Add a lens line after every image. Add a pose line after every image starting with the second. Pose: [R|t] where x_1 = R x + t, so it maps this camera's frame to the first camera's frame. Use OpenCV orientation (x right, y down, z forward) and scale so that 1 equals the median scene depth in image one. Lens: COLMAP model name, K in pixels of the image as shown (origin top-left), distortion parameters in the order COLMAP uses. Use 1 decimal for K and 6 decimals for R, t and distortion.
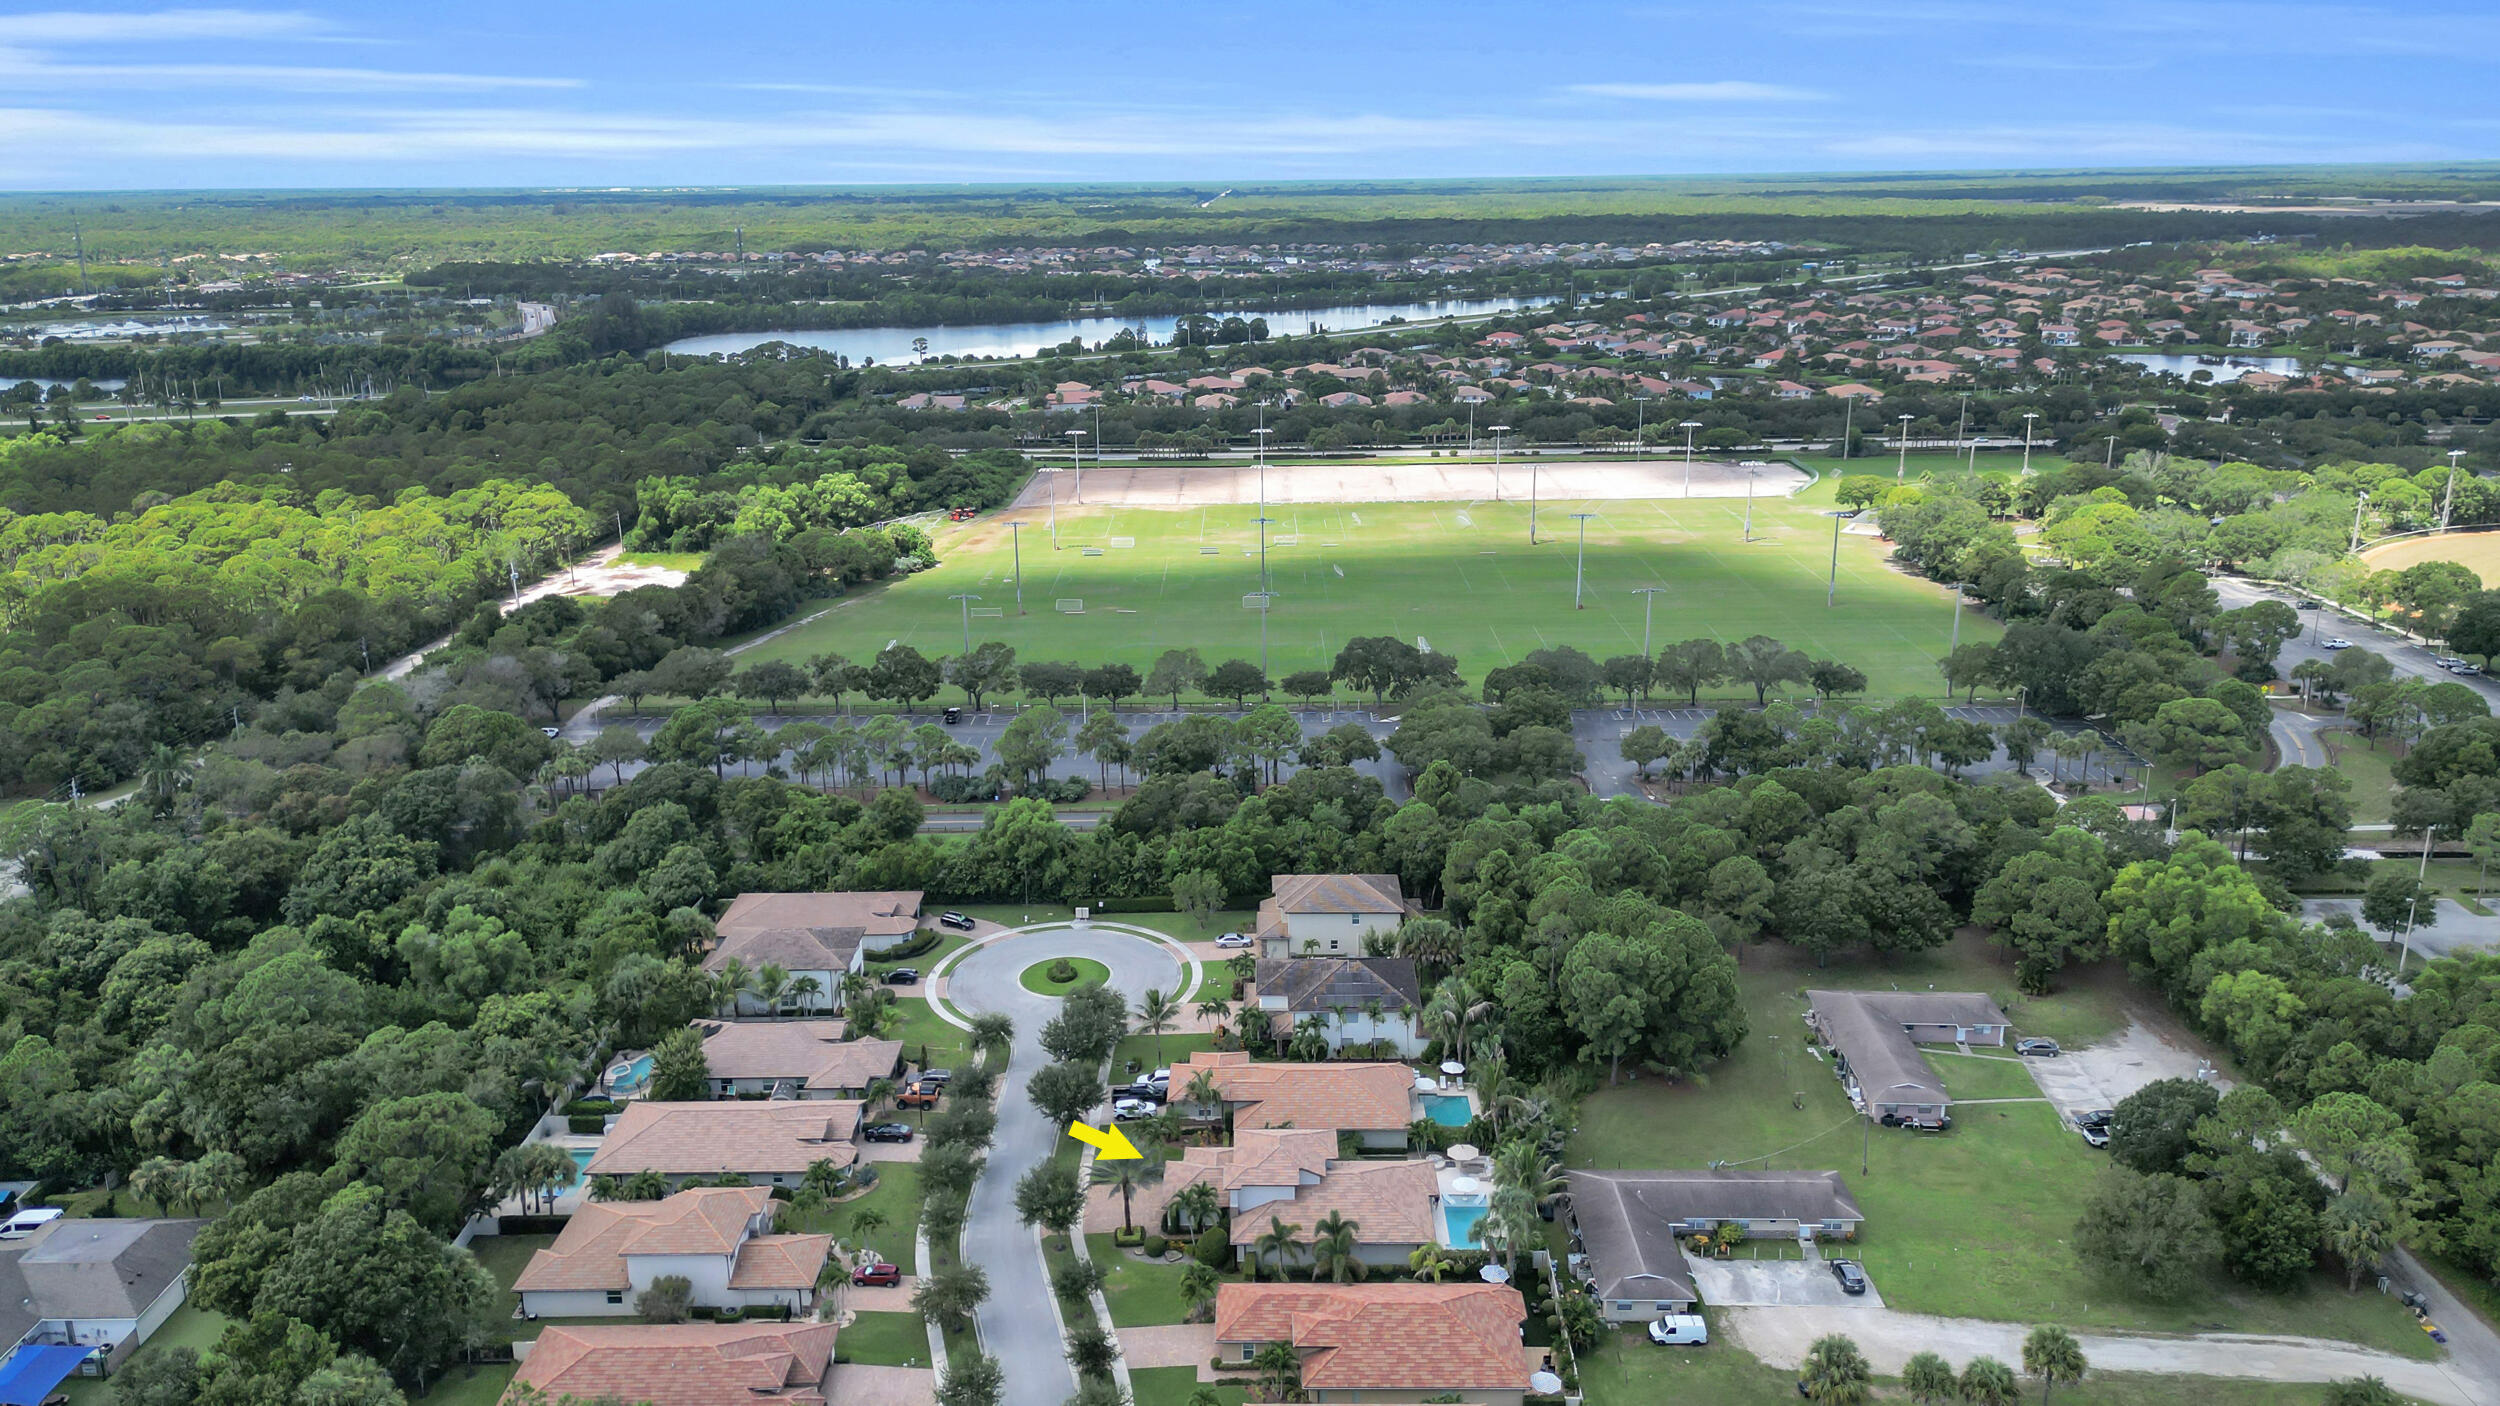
lens RADIAL K [[1779.1, 0, 1250.0], [0, 1779.1, 703.0], [0, 0, 1]] dist [0.086658, -0.095080]
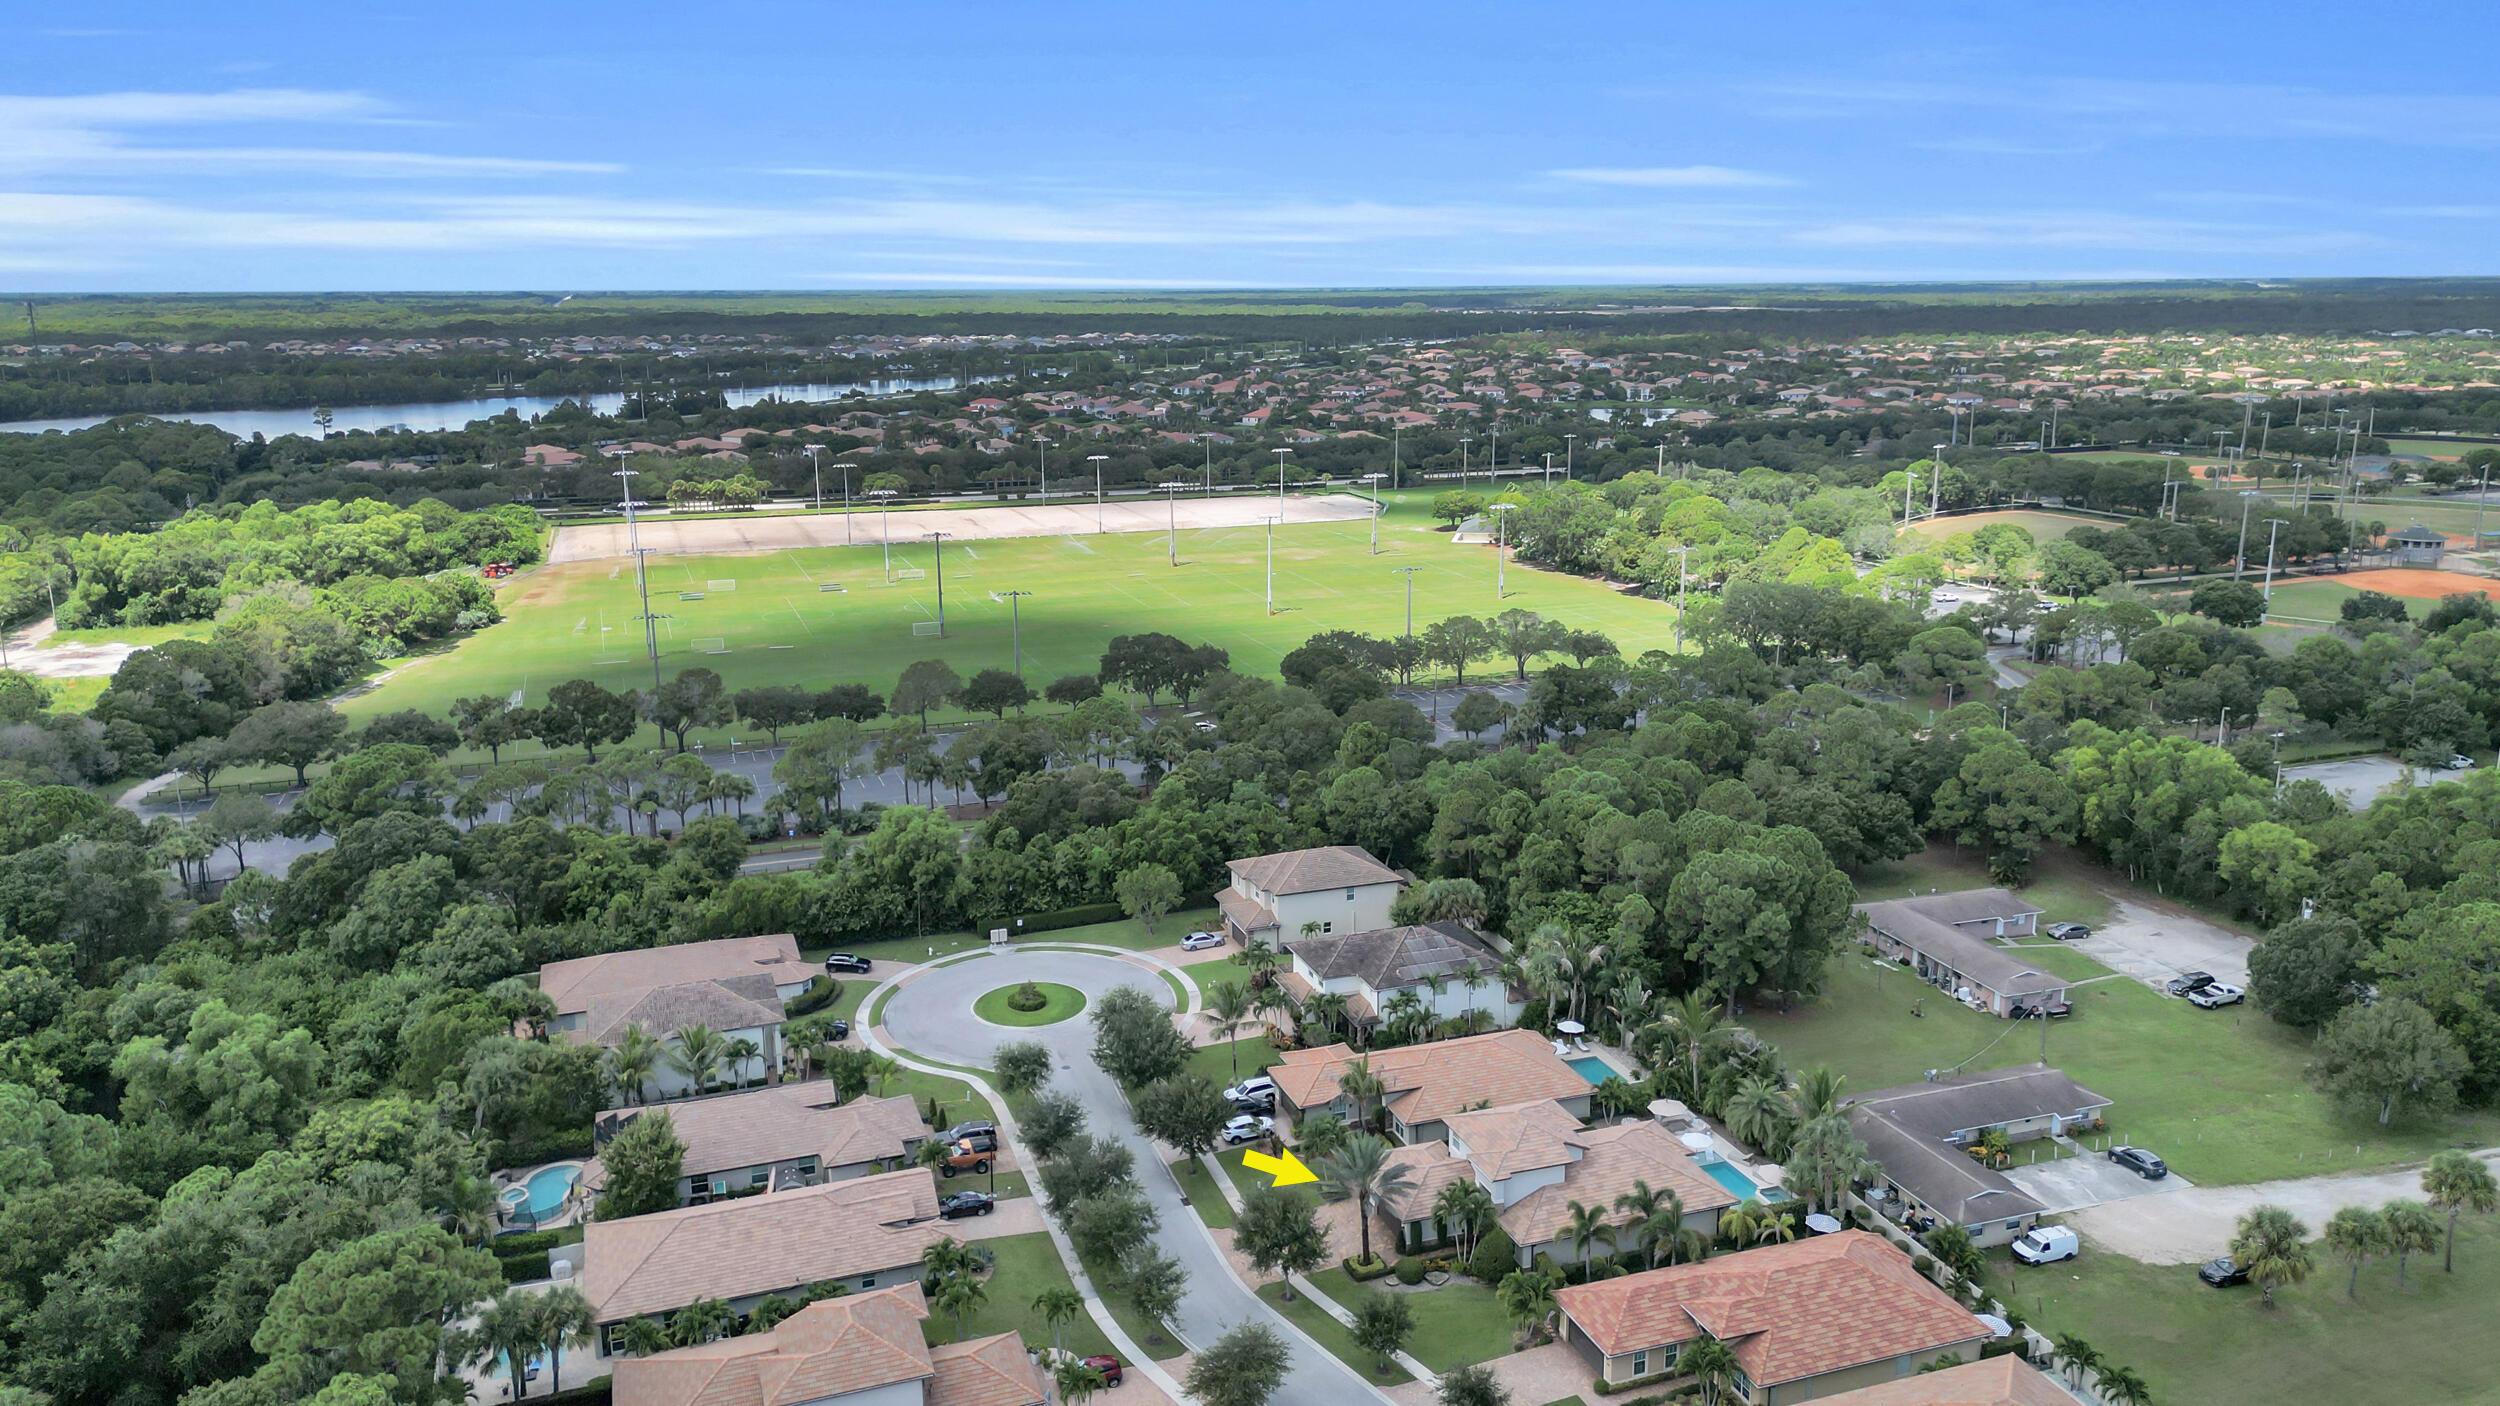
lens RADIAL K [[1779.1, 0, 1250.0], [0, 1779.1, 703.0], [0, 0, 1]] dist [0.086658, -0.095080]
pose [[0.939561, -0.075050, 0.334055, -0.249879], [0.094836, 0.994551, -0.043296, 0.057870], [-0.328985, 0.072360, 0.941559, 0.184726]]
